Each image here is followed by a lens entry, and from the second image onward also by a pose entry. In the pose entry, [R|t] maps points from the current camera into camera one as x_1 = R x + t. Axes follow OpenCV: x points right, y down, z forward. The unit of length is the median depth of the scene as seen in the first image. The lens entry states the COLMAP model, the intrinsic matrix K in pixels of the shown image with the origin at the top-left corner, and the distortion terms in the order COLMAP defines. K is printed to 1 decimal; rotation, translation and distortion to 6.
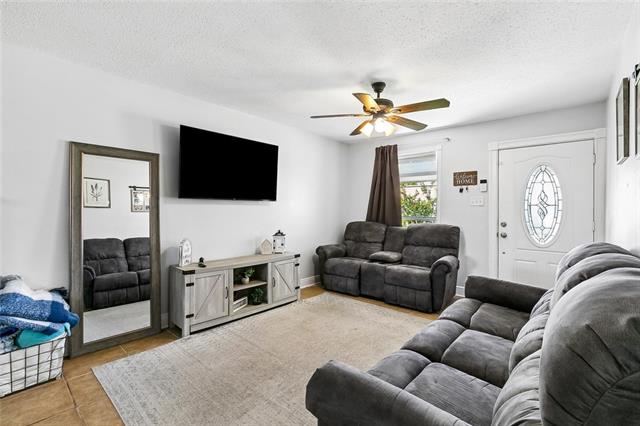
lens RADIAL K [[286.6, 0, 319.5], [0, 286.6, 206.4], [0, 0, 1]] dist [-0.000534, 0.000012]
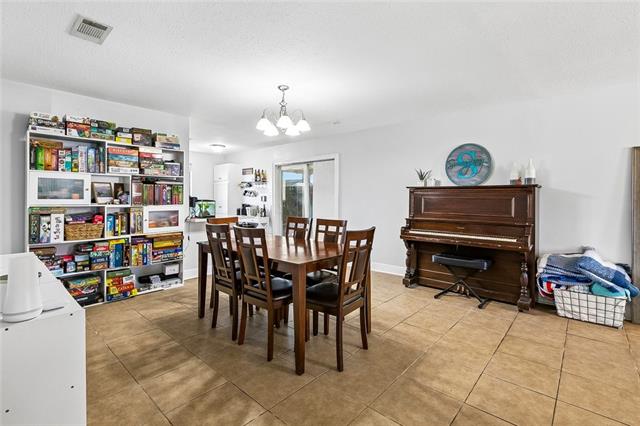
lens RADIAL K [[294.9, 0, 320.0], [0, 294.9, 201.4], [0, 0, 1]] dist [-0.002046, -0.000151]
pose [[-0.009220, 0.003473, -0.999951, 0.350203], [0.003176, 0.999989, 0.003444, -0.001508], [0.999952, -0.003145, -0.009231, -0.286827]]
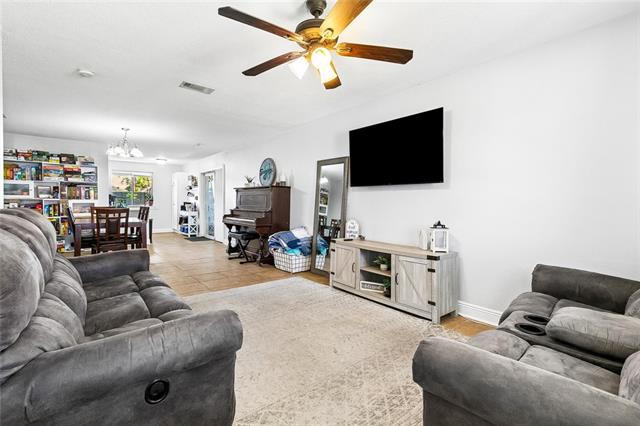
lens RADIAL K [[294.9, 0, 320.0], [0, 294.9, 201.4], [0, 0, 1]] dist [-0.002046, -0.000151]
pose [[-0.156313, -0.009564, -0.987661, 0.936854], [0.000401, 0.999952, -0.009747, 0.056658], [0.987708, -0.001919, -0.156301, 1.157448]]
